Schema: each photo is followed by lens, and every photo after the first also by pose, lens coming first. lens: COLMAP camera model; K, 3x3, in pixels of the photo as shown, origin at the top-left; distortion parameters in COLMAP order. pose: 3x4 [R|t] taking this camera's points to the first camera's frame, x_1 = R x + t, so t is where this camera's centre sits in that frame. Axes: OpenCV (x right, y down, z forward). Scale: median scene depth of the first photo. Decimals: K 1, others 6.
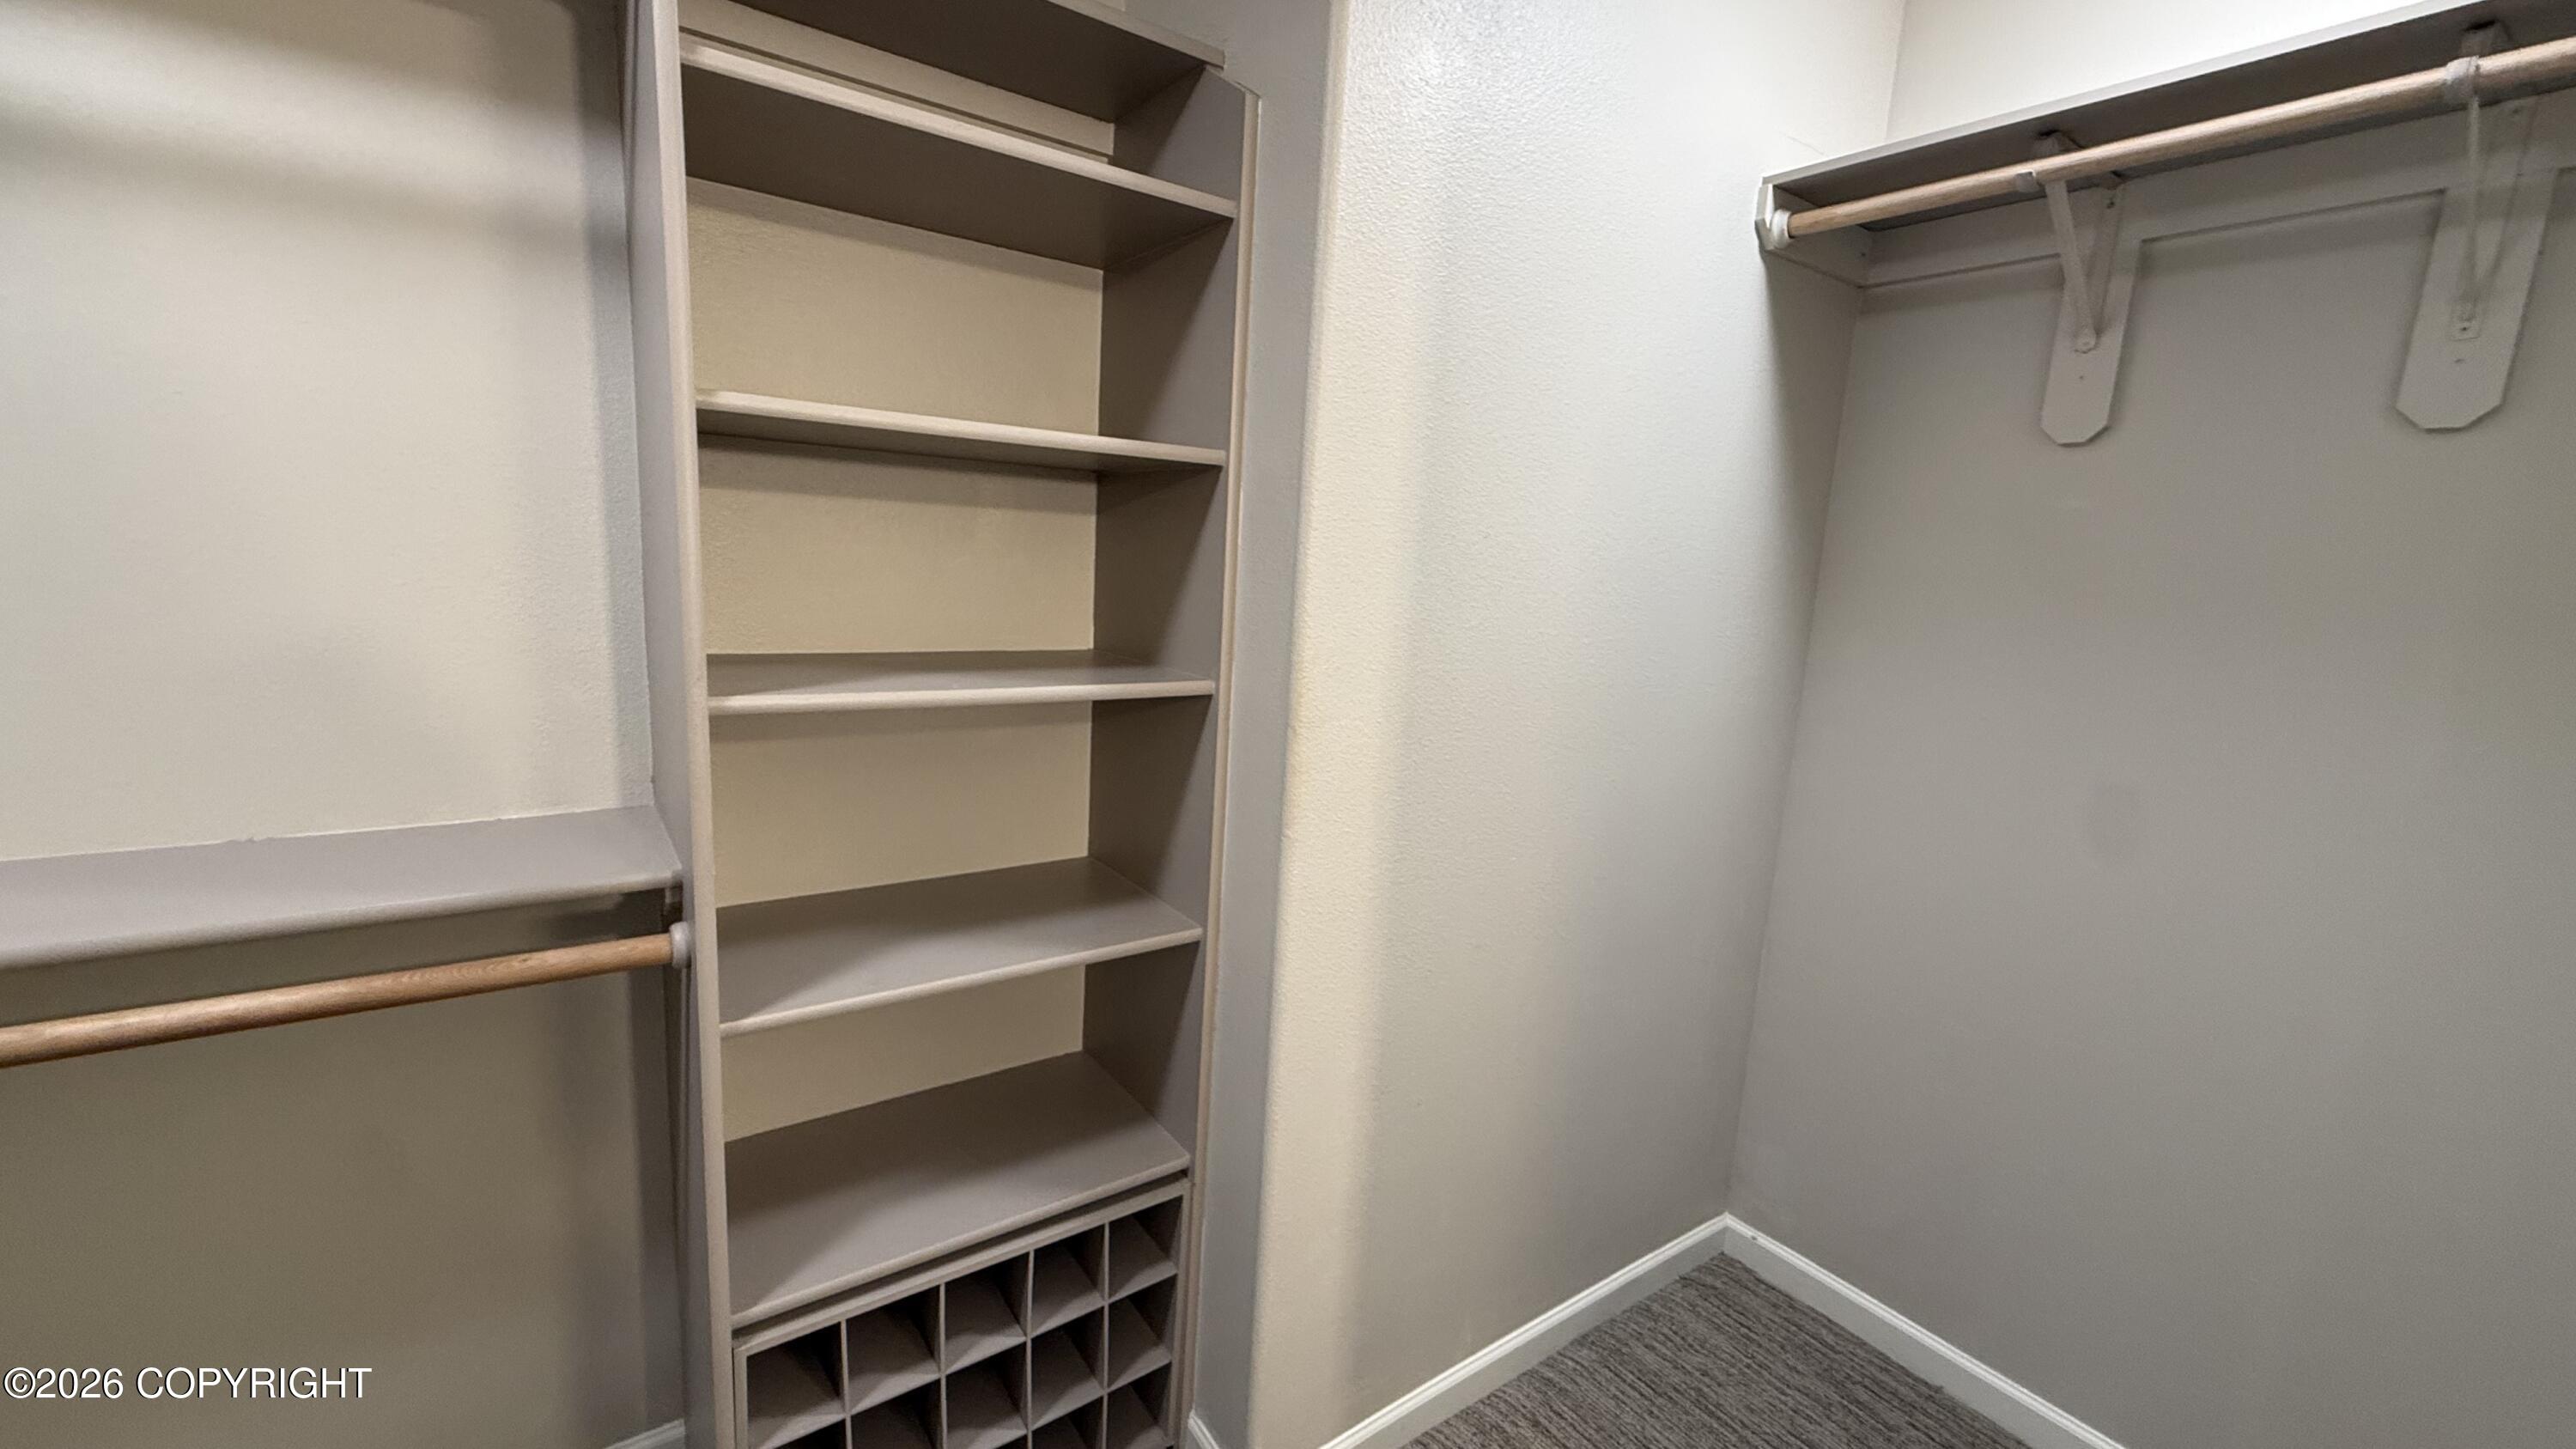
lens RADIAL K [[1029.4, 0, 1283.3], [0, 1029.4, 724.6], [0, 0, 1]] dist [0.000403, 0.000007]
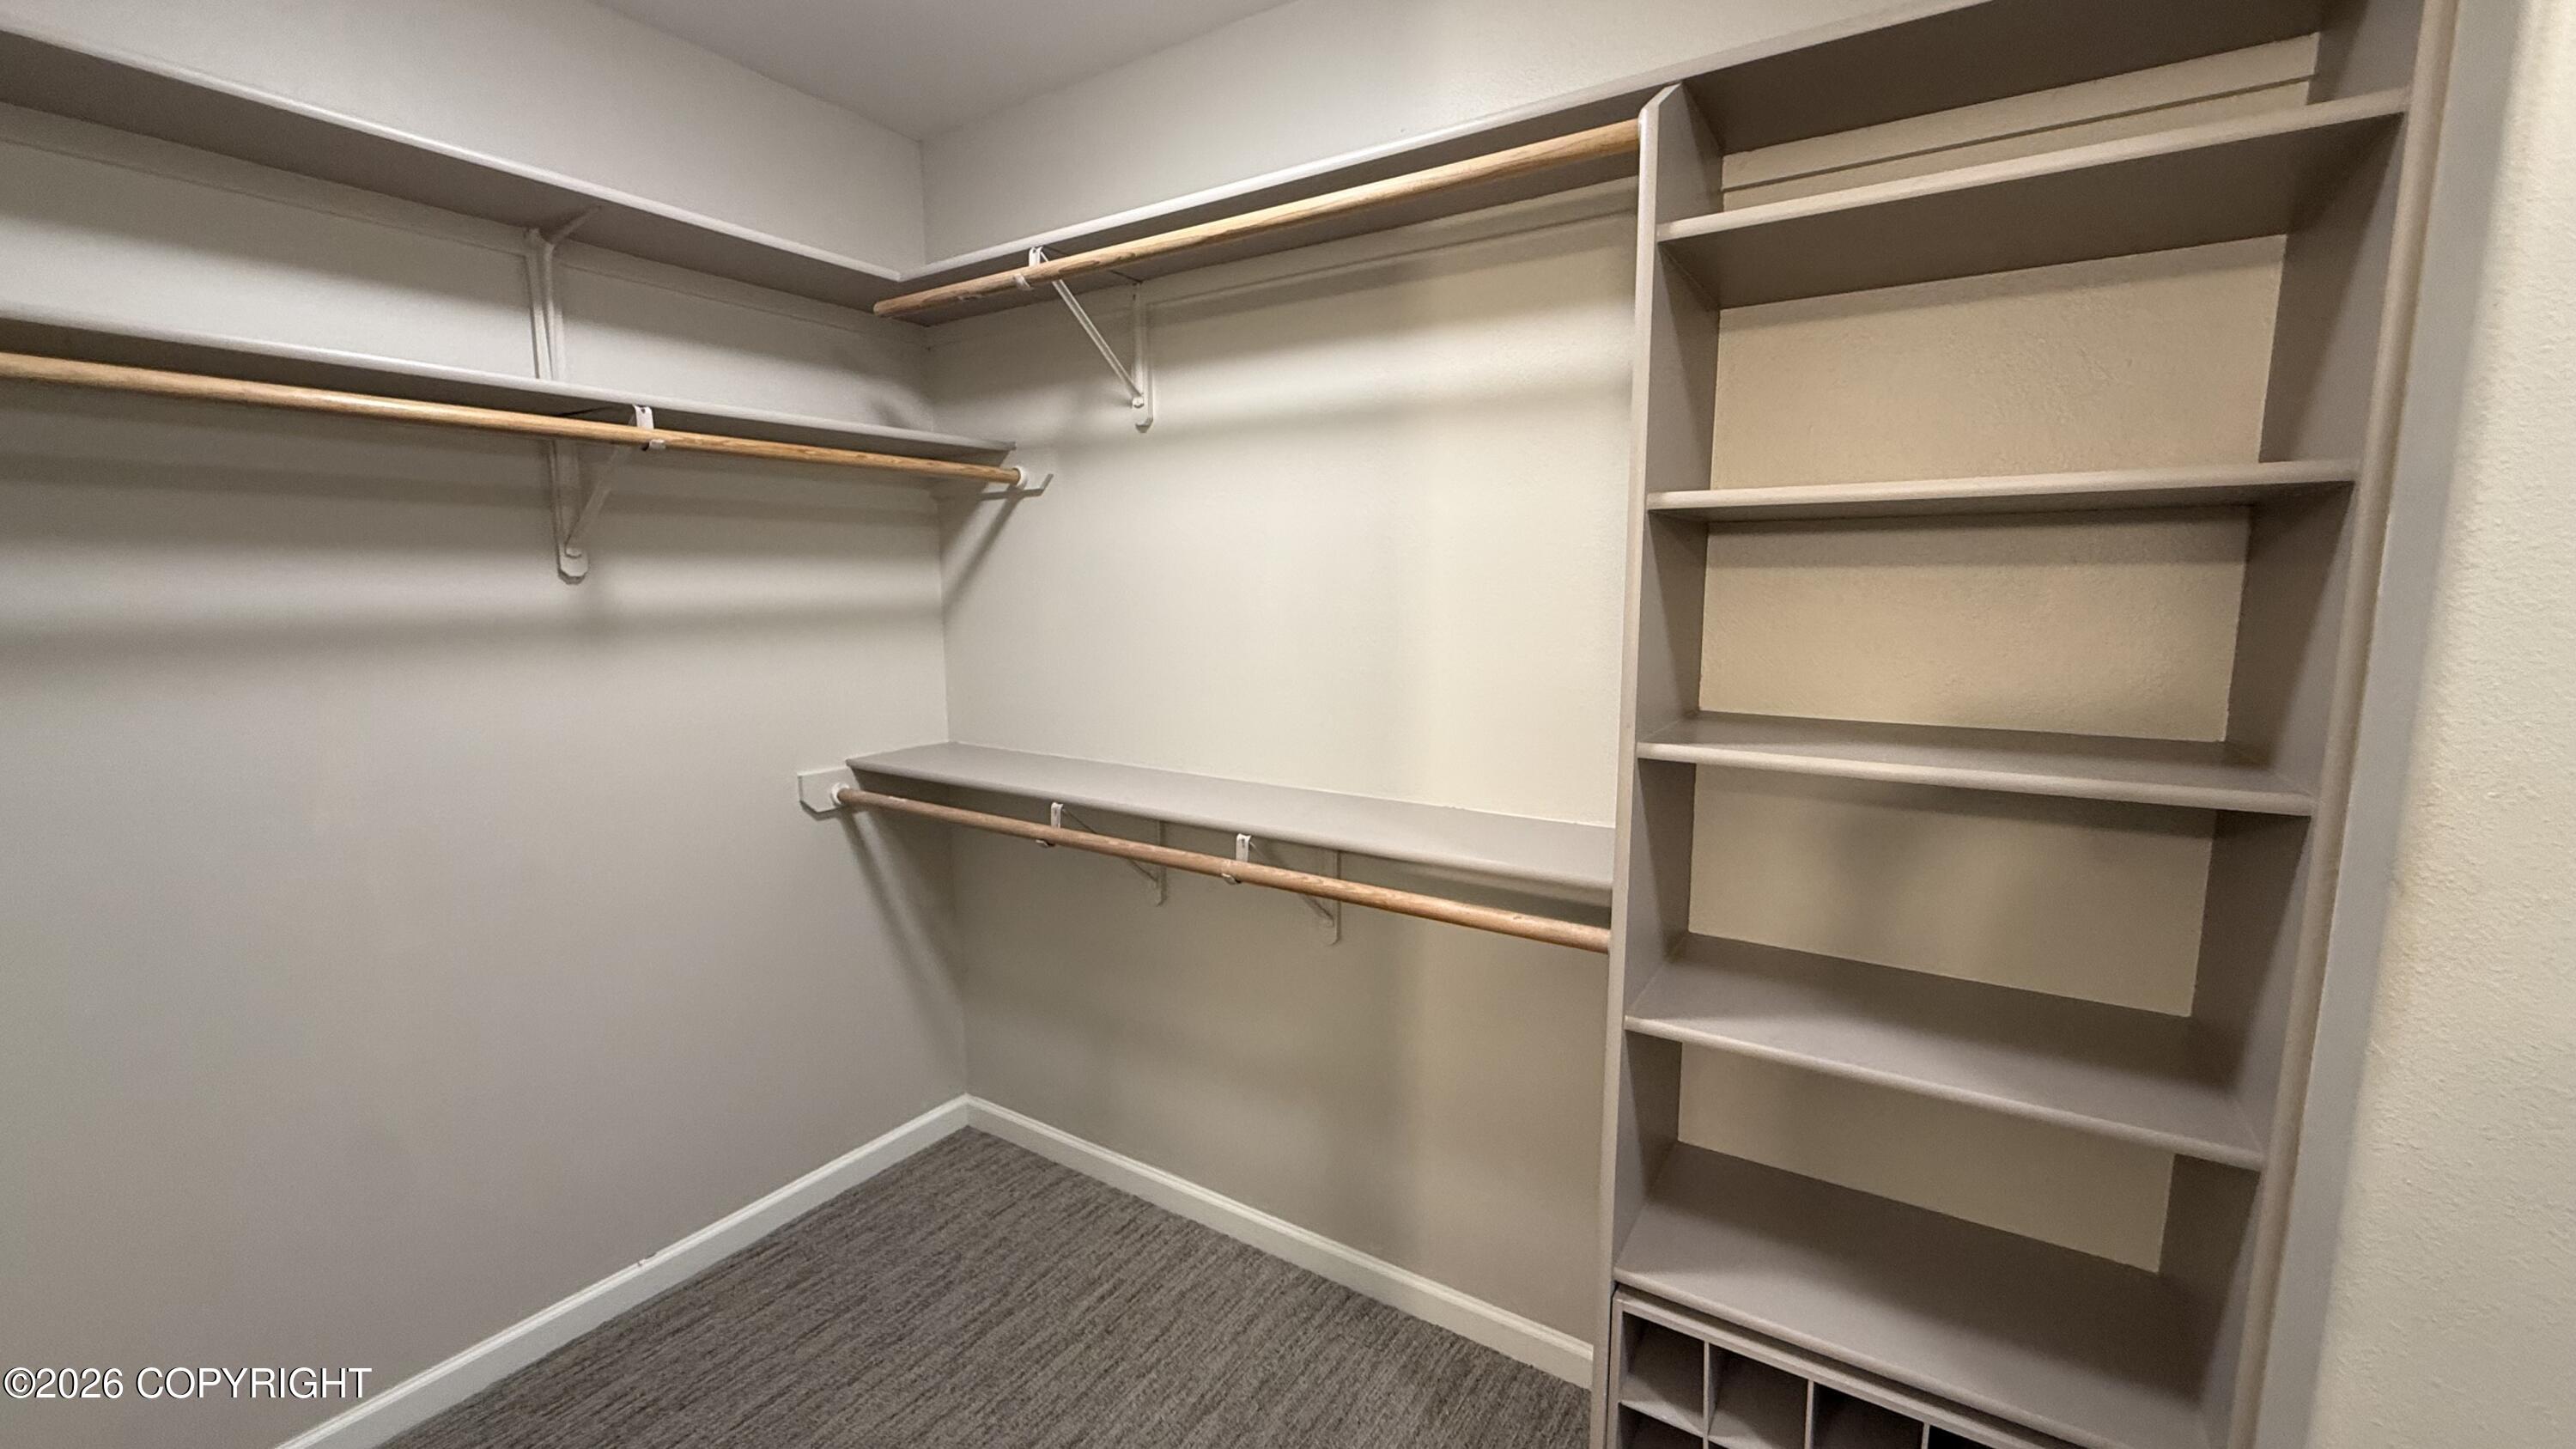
lens RADIAL K [[1029.4, 0, 1283.3], [0, 1029.4, 724.6], [0, 0, 1]] dist [0.000403, 0.000007]
pose [[0.355774, 0.066464, -0.932206, 0.324249], [-0.134665, 0.990704, 0.019240, -0.010441], [0.924819, 0.118690, 0.361417, 0.126142]]
